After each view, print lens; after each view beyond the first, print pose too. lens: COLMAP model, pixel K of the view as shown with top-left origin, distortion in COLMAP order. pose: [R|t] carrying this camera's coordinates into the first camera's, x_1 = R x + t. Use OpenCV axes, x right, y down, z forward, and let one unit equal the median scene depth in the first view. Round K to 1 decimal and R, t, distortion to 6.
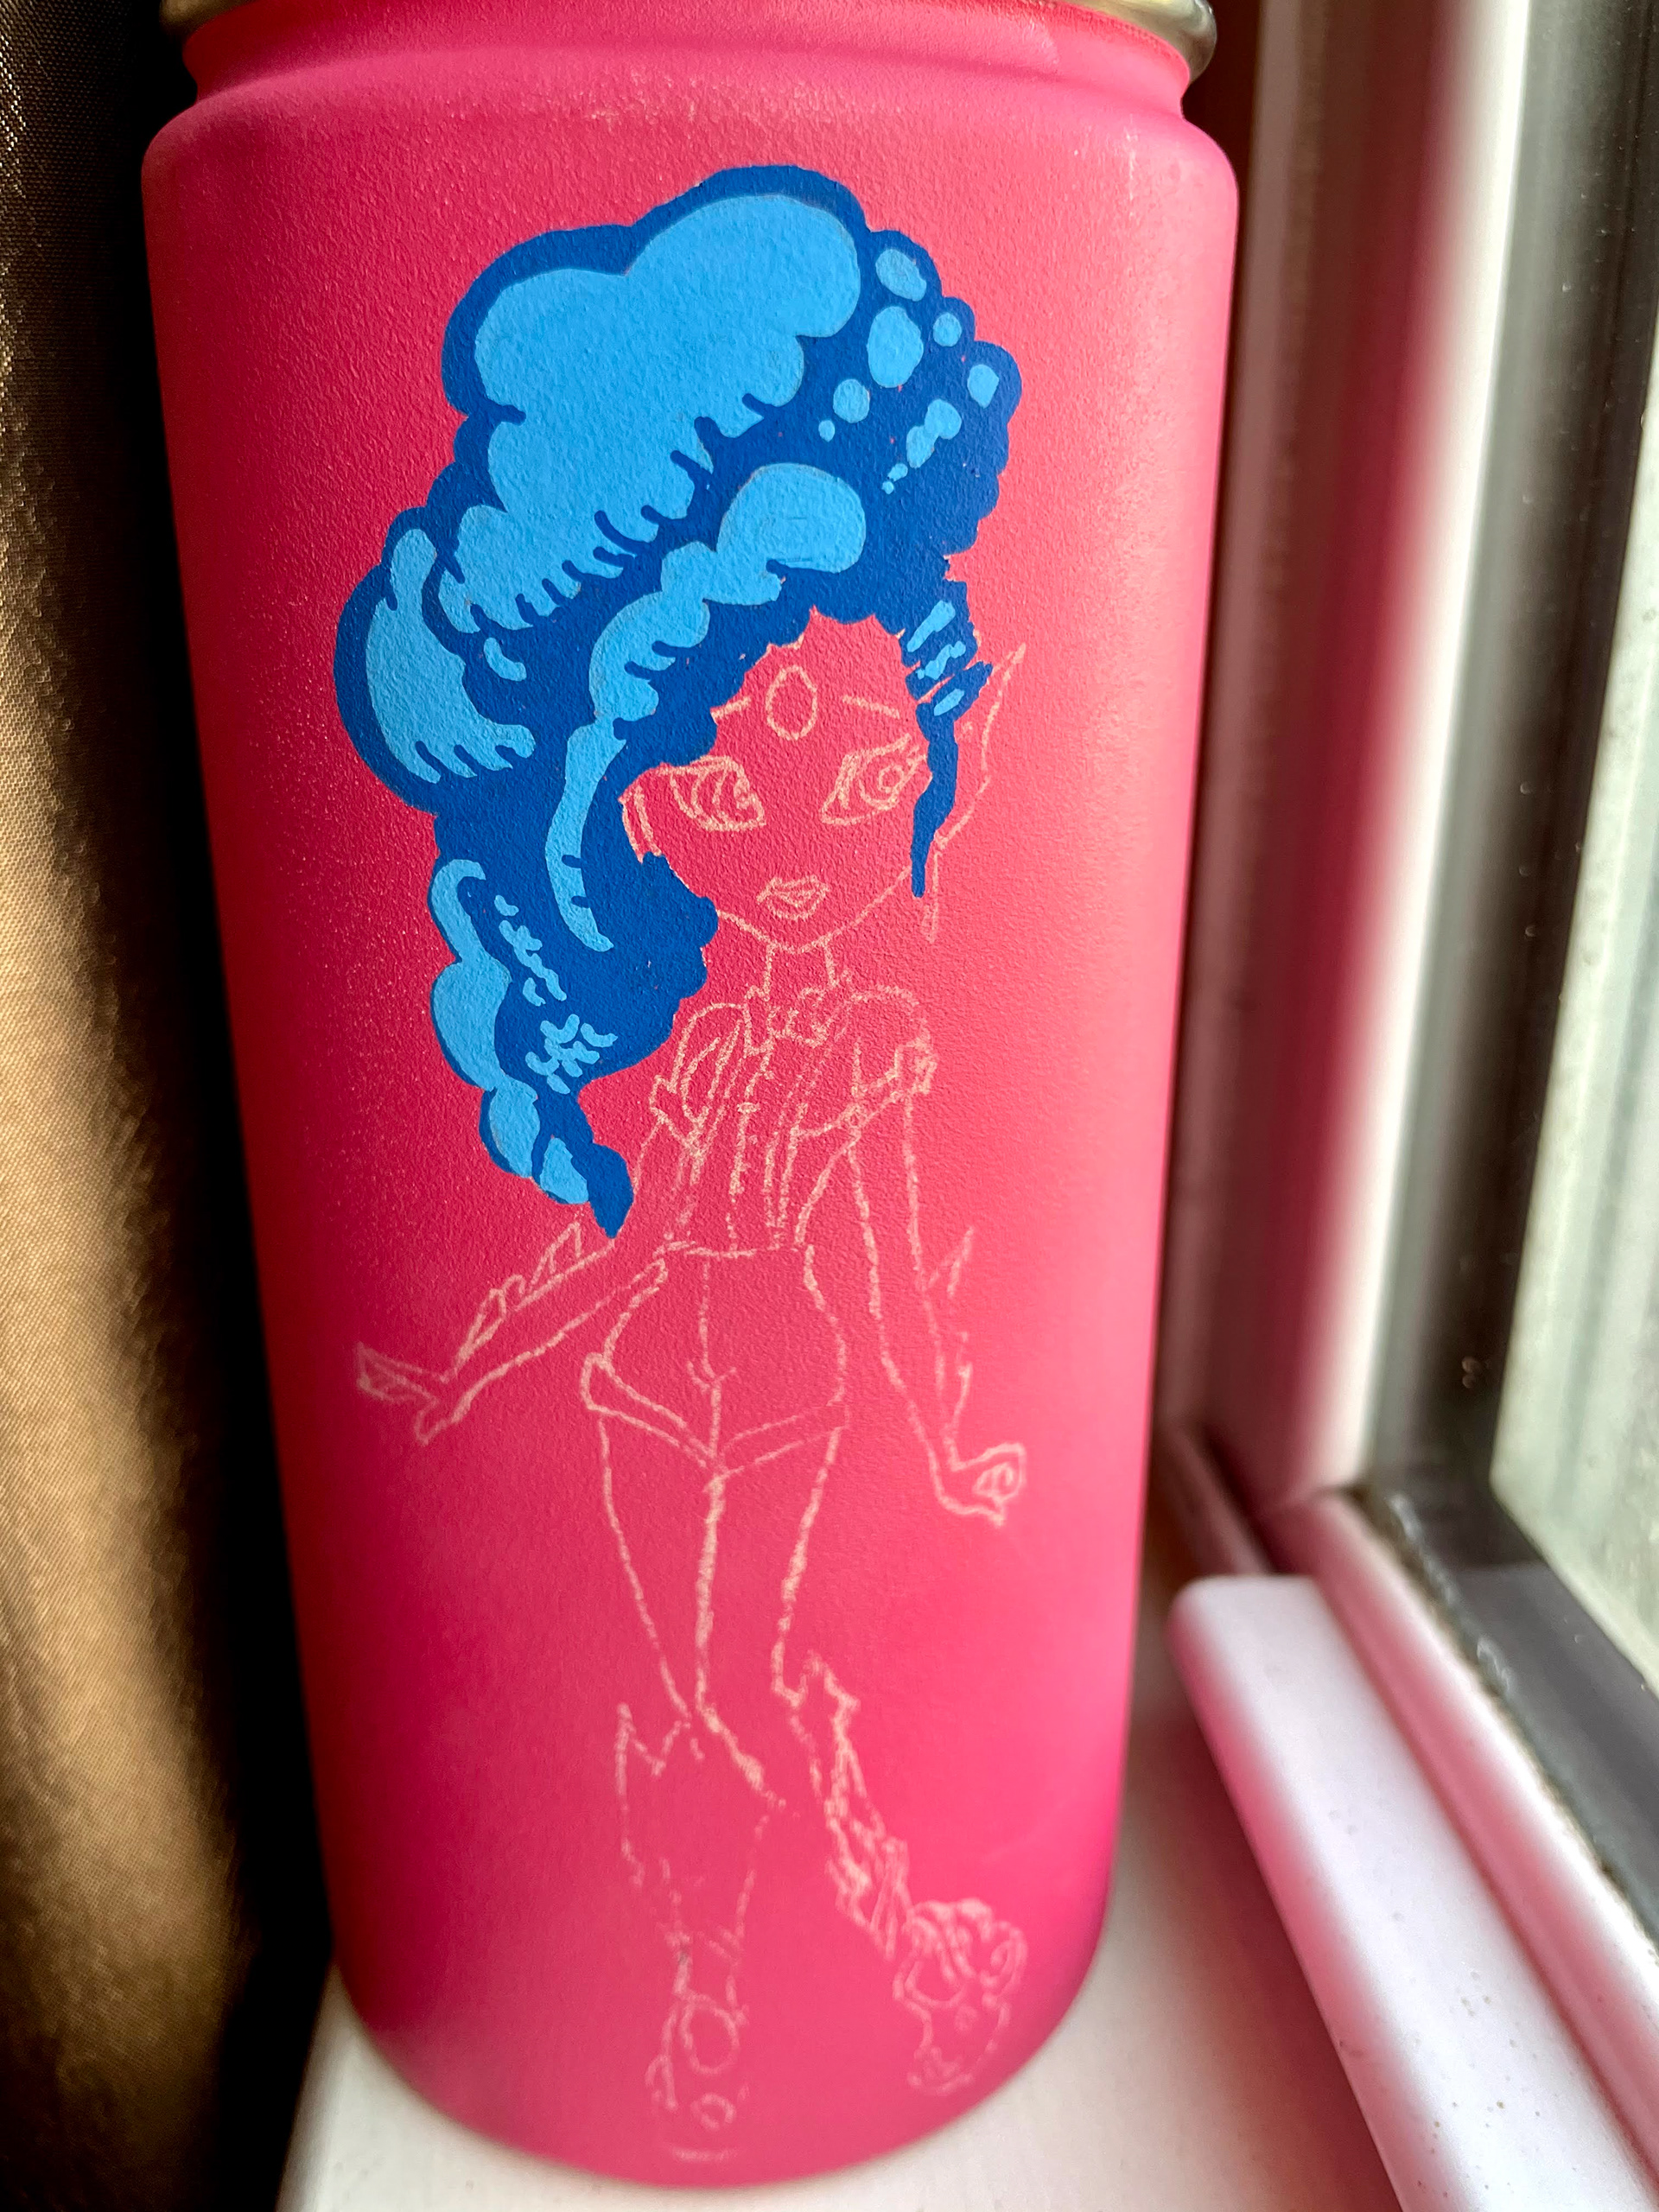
lens RADIAL K [[1753.6, 0, 836.6], [0, 1753.6, 1103.4], [0, 0, 1]] dist [0.081076, -0.226535]
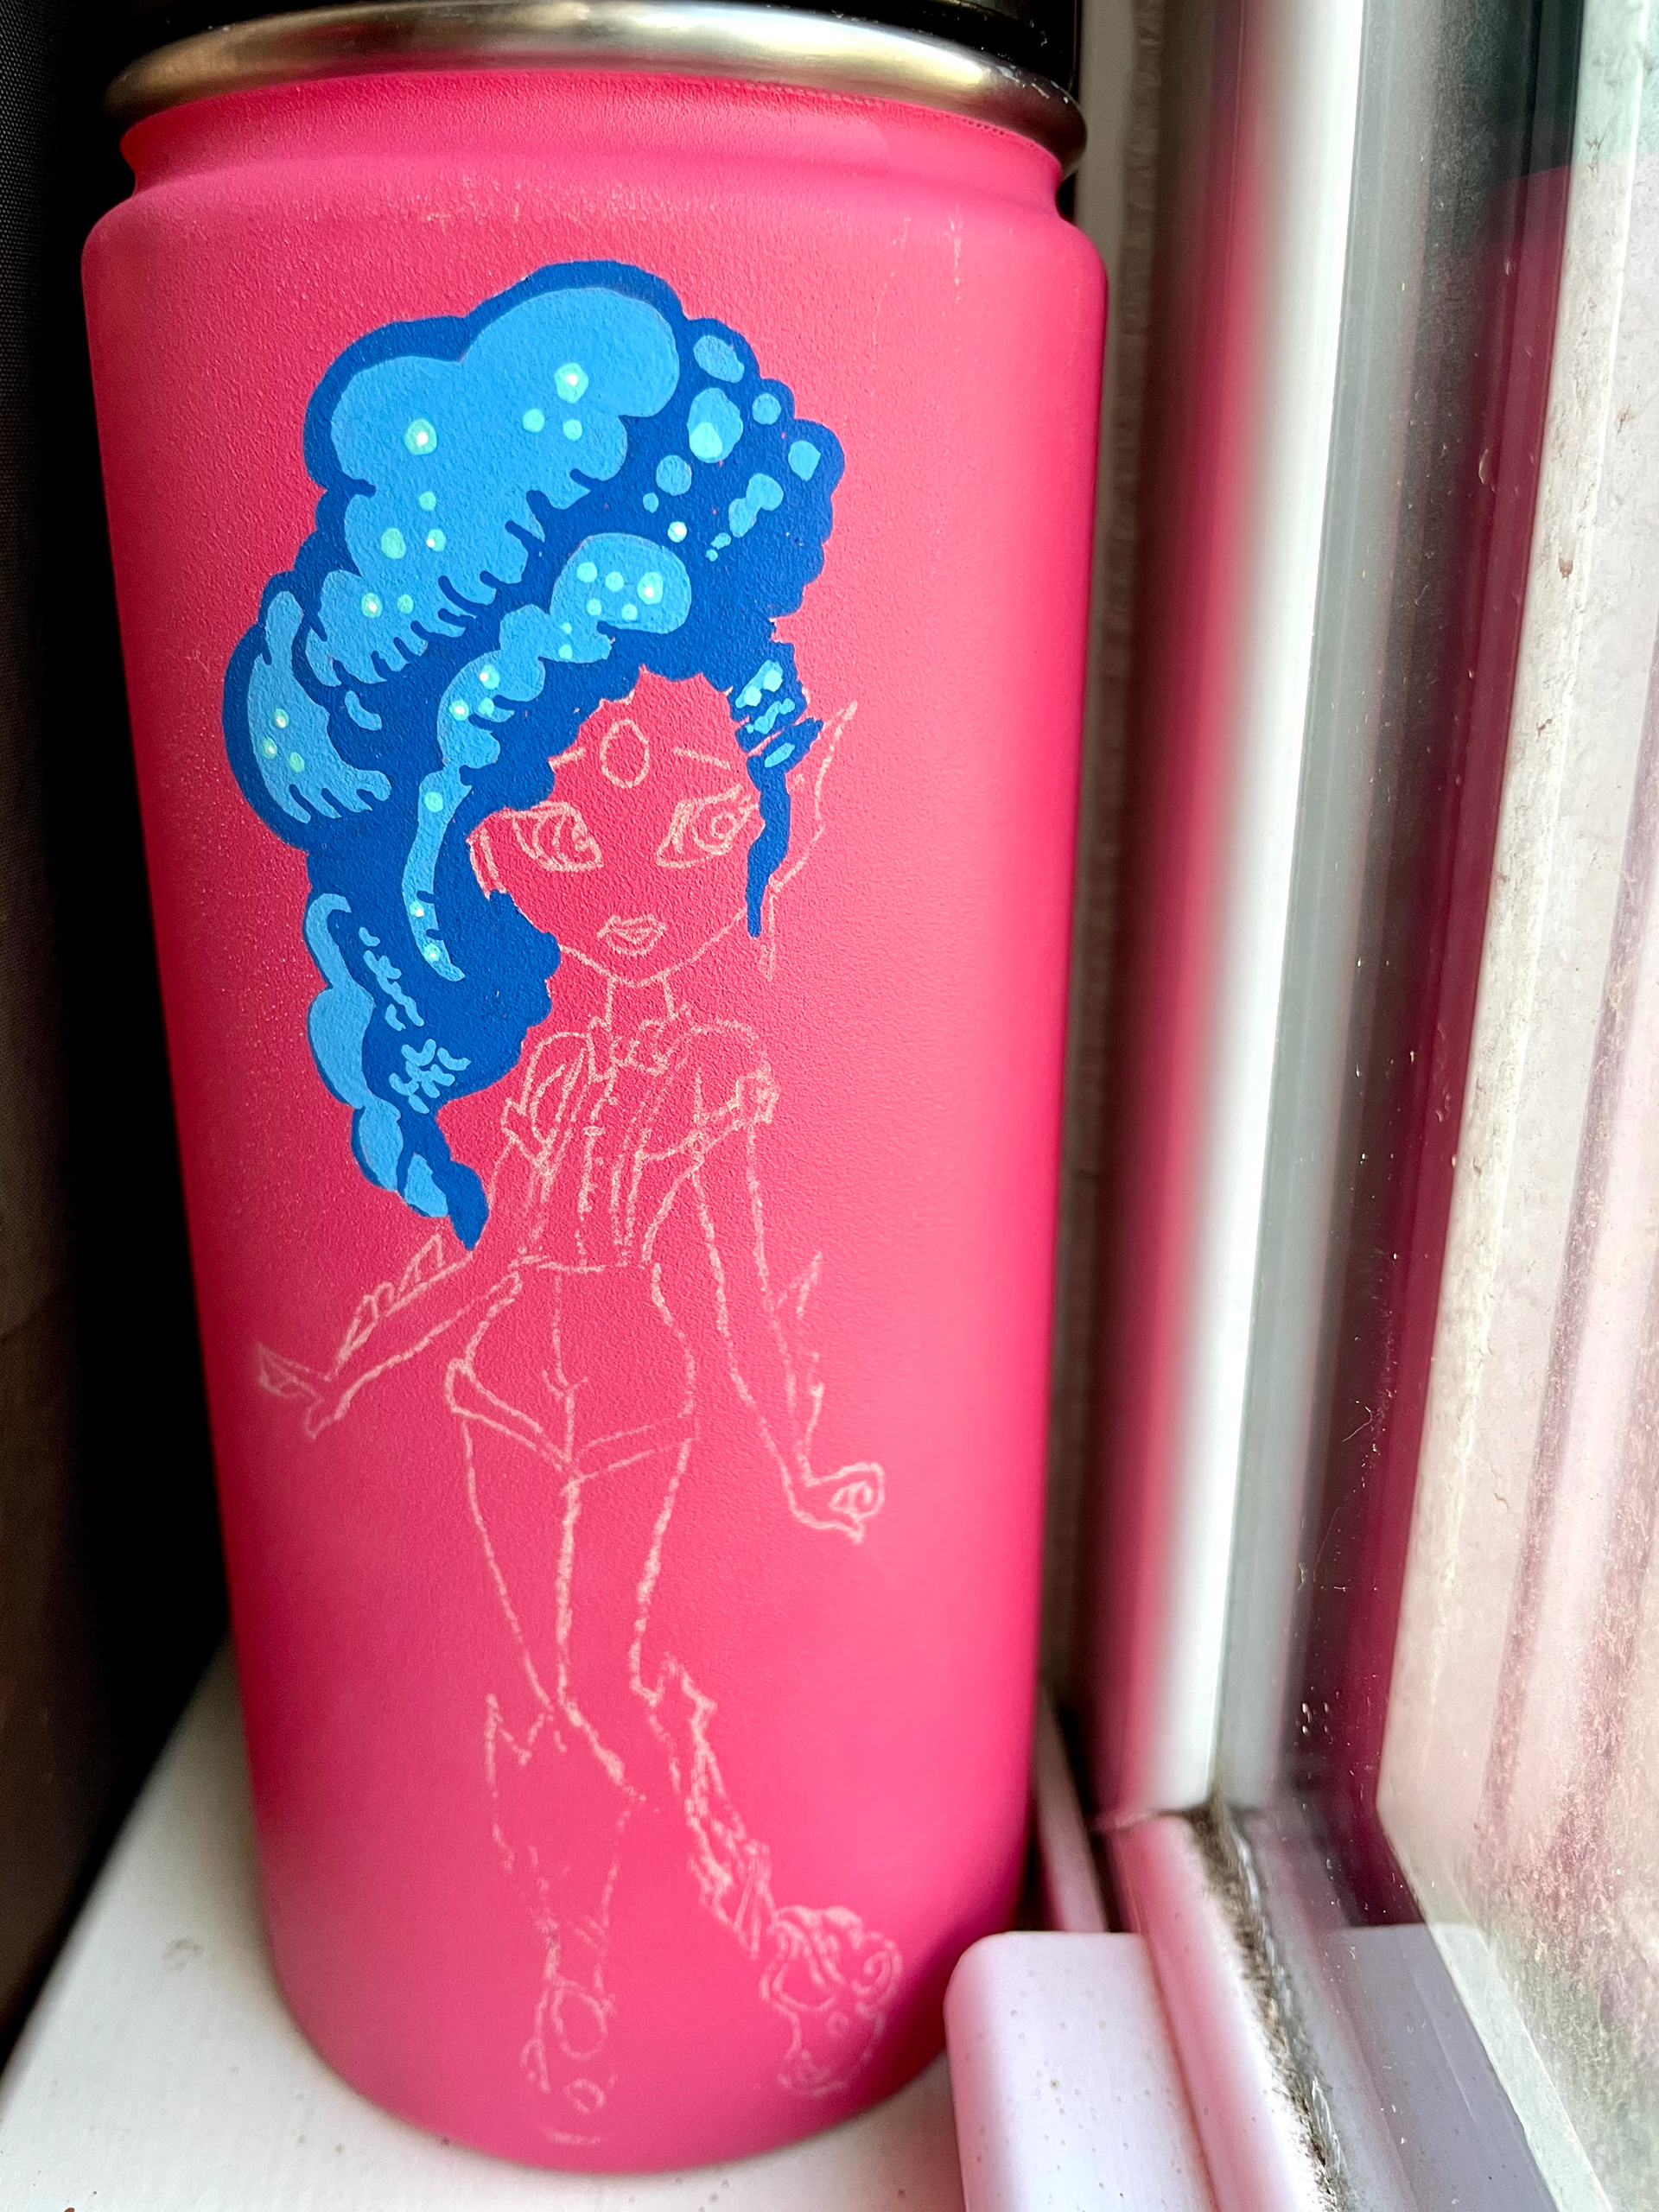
lens RADIAL K [[1744.5, 0, 837.0], [0, 1744.5, 1108.3], [0, 0, 1]] dist [0.081106, -0.223944]
pose [[0.996729, 0.027186, -0.076104, 0.178358], [-0.028879, 0.999357, -0.021236, 0.006910], [0.075478, 0.023364, 0.996874, -0.046047]]
